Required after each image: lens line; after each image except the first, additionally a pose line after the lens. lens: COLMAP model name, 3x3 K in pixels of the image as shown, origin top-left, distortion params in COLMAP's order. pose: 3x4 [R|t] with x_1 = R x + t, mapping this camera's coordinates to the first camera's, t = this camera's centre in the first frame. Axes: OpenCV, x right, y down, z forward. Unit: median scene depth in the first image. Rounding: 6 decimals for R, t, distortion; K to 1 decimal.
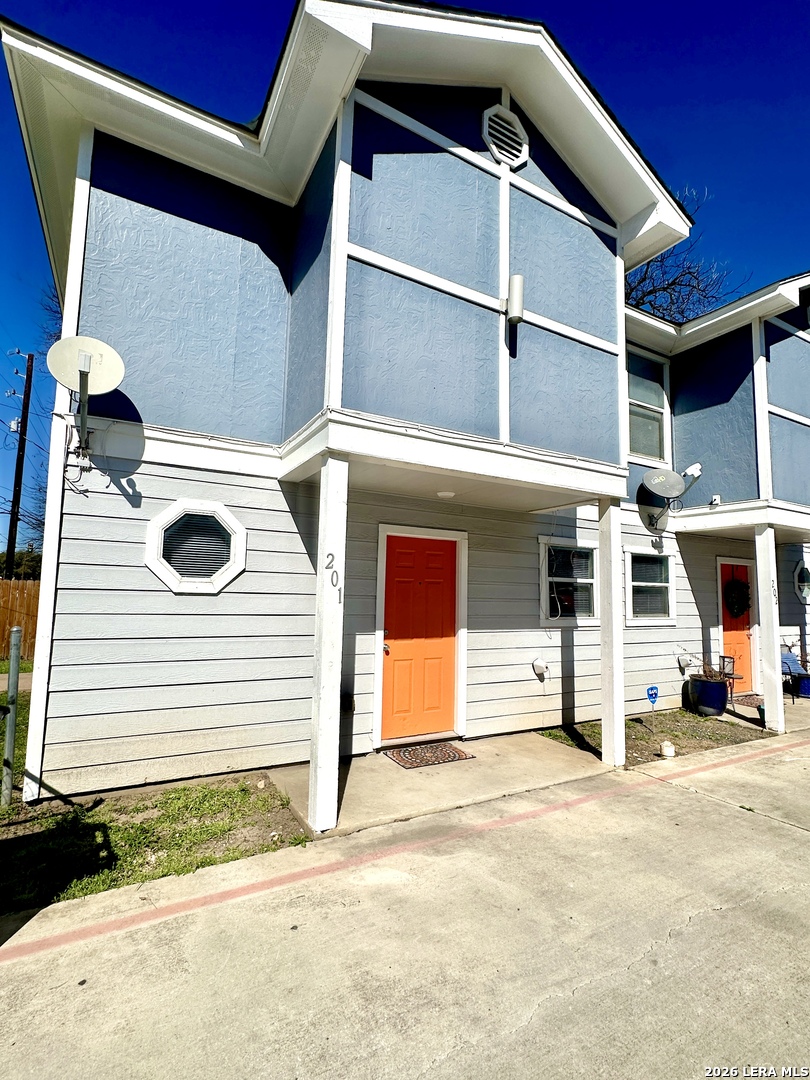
lens RADIAL K [[503.8, 0, 403.5], [0, 503.8, 543.1], [0, 0, 1]] dist [-0.000738, 0.000032]
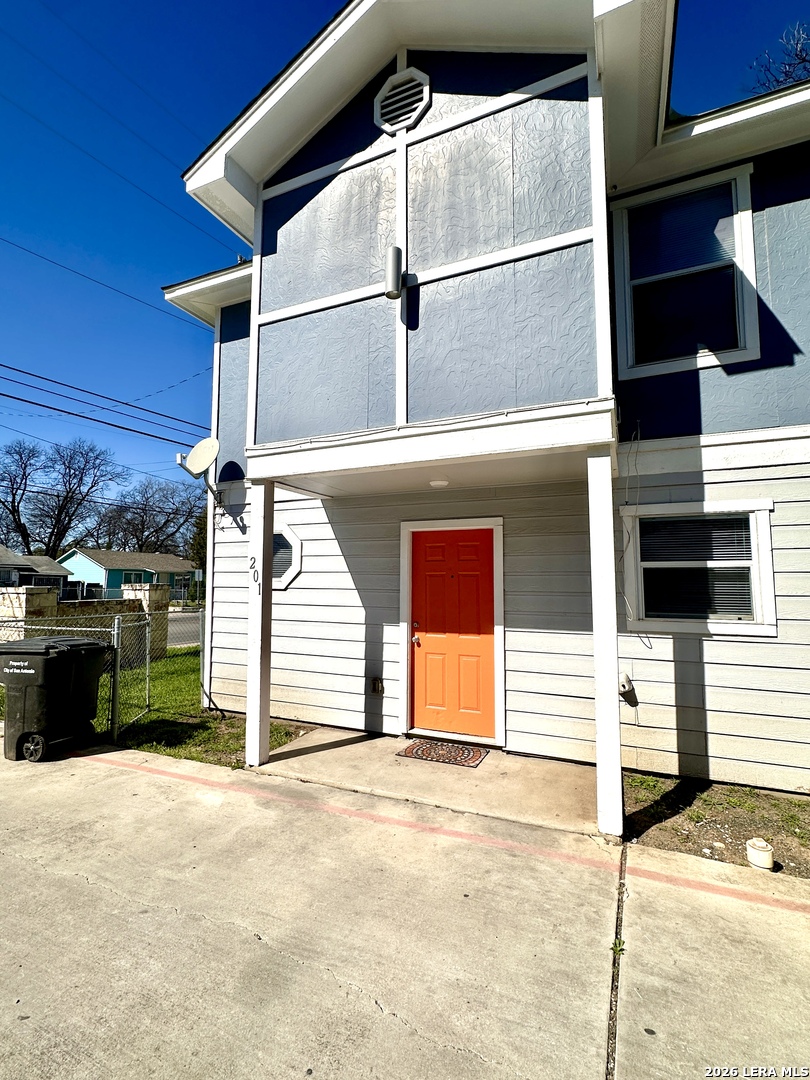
lens RADIAL K [[503.8, 0, 405.8], [0, 503.8, 542.2], [0, 0, 1]] dist [-0.000738, 0.000032]
pose [[0.598940, -0.086673, -0.796090, 0.959127], [0.085335, 0.995373, -0.044168, 0.061941], [0.796234, -0.041480, 0.603565, 0.436970]]
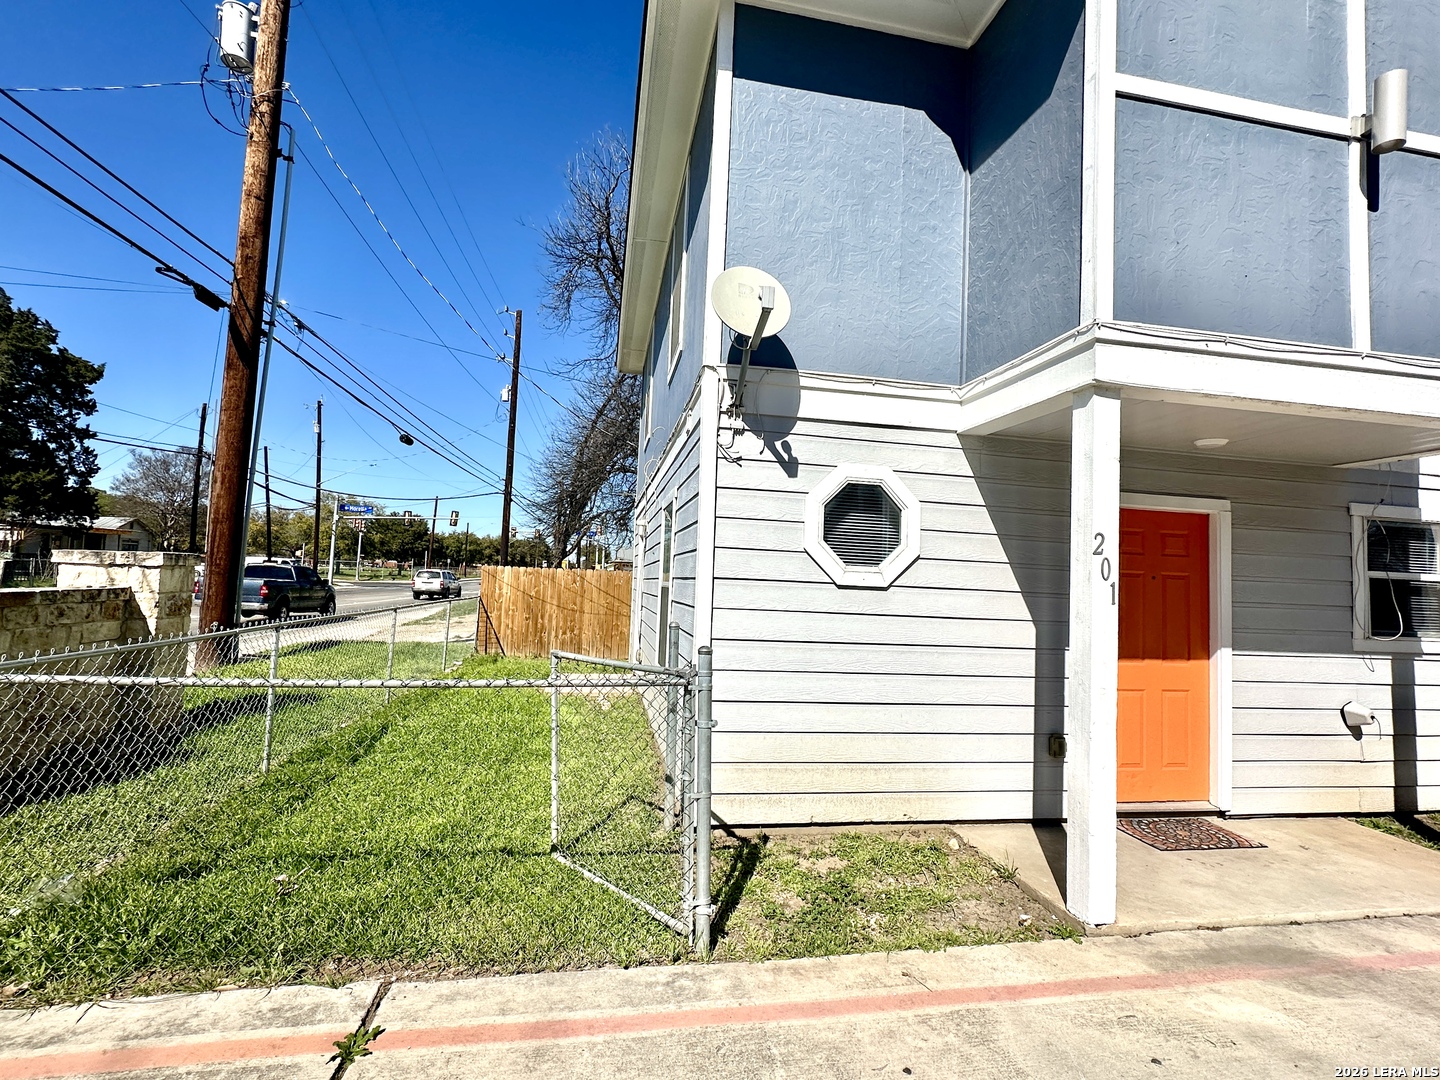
lens RADIAL K [[671.7, 0, 719.6], [0, 671.7, 542.8], [0, 0, 1]] dist [-0.000738, 0.000032]
pose [[0.946700, -0.002443, -0.322106, -0.285850], [0.011991, 0.999545, 0.027660, 0.001944], [0.321892, -0.030048, 0.946299, -0.038565]]
